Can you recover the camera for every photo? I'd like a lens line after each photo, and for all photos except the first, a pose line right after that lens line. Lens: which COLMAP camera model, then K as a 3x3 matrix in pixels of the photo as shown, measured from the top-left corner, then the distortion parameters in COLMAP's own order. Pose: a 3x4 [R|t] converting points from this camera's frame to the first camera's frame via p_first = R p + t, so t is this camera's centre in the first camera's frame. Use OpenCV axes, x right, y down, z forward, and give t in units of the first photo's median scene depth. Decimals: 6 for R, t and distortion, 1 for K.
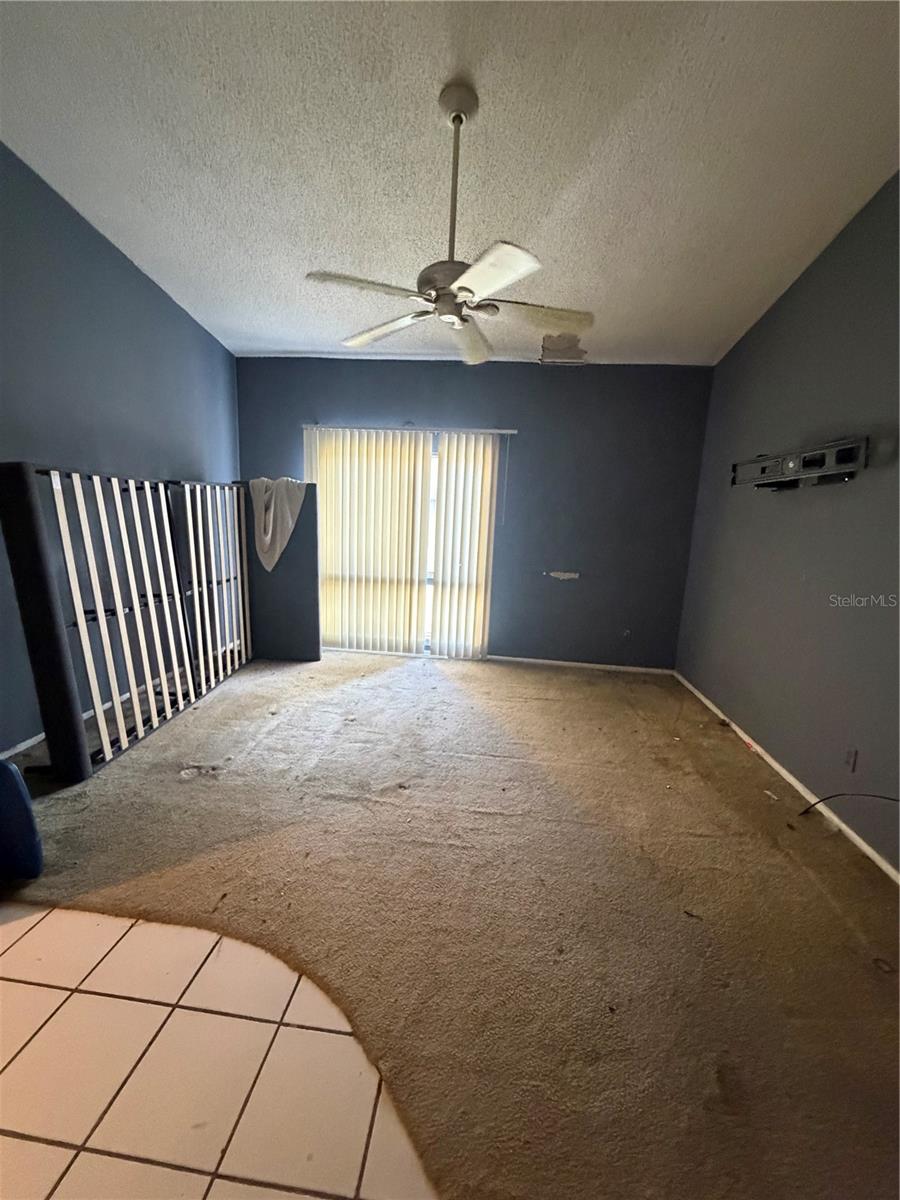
lens RADIAL K [[476.8, 0, 448.9], [0, 476.8, 597.6], [0, 0, 1]] dist [-0.003545, 0.000136]
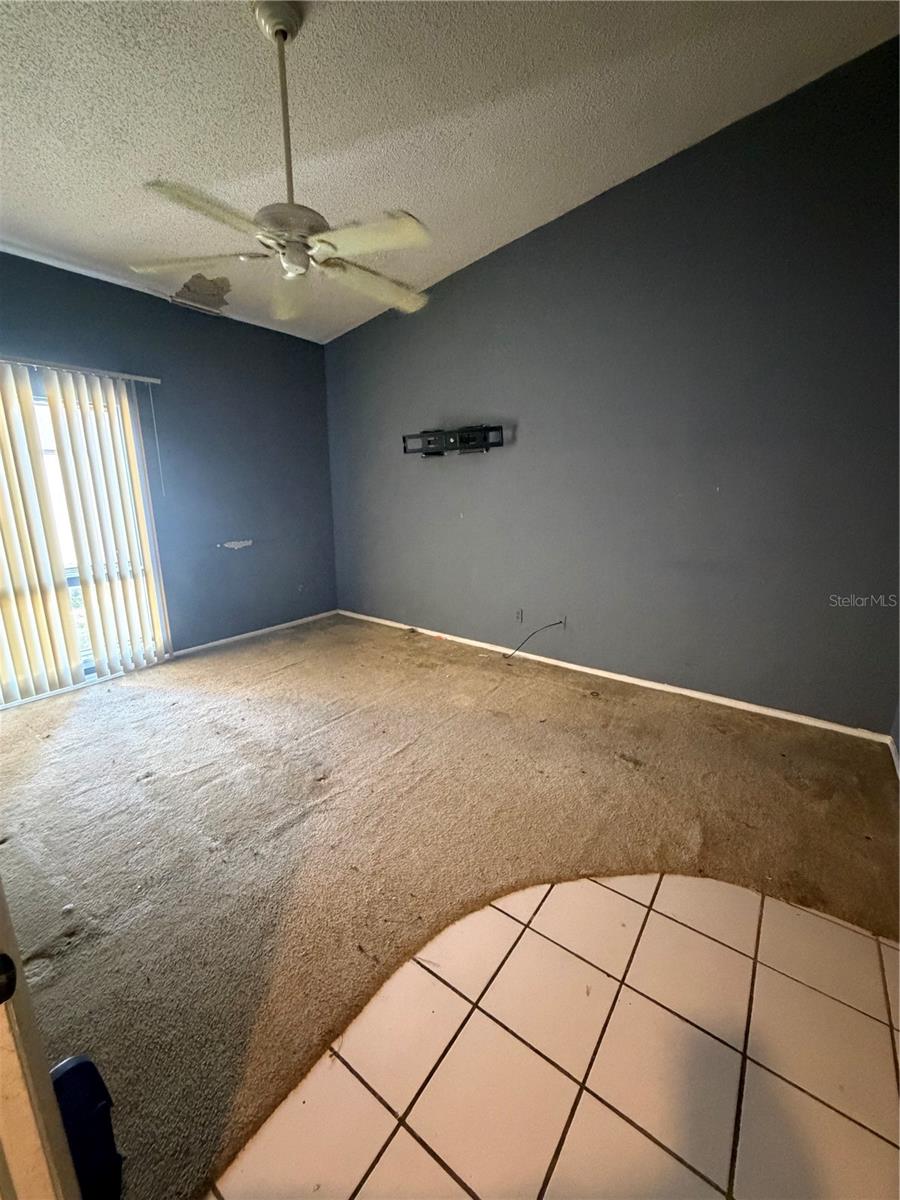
lens RADIAL K [[476.8, 0, 447.1], [0, 476.8, 598.7], [0, 0, 1]] dist [-0.003545, 0.000136]
pose [[0.505692, -0.248440, 0.826168, -0.467584], [0.172724, 0.967405, 0.185189, -0.059120], [-0.845247, 0.049051, 0.532120, 0.185123]]
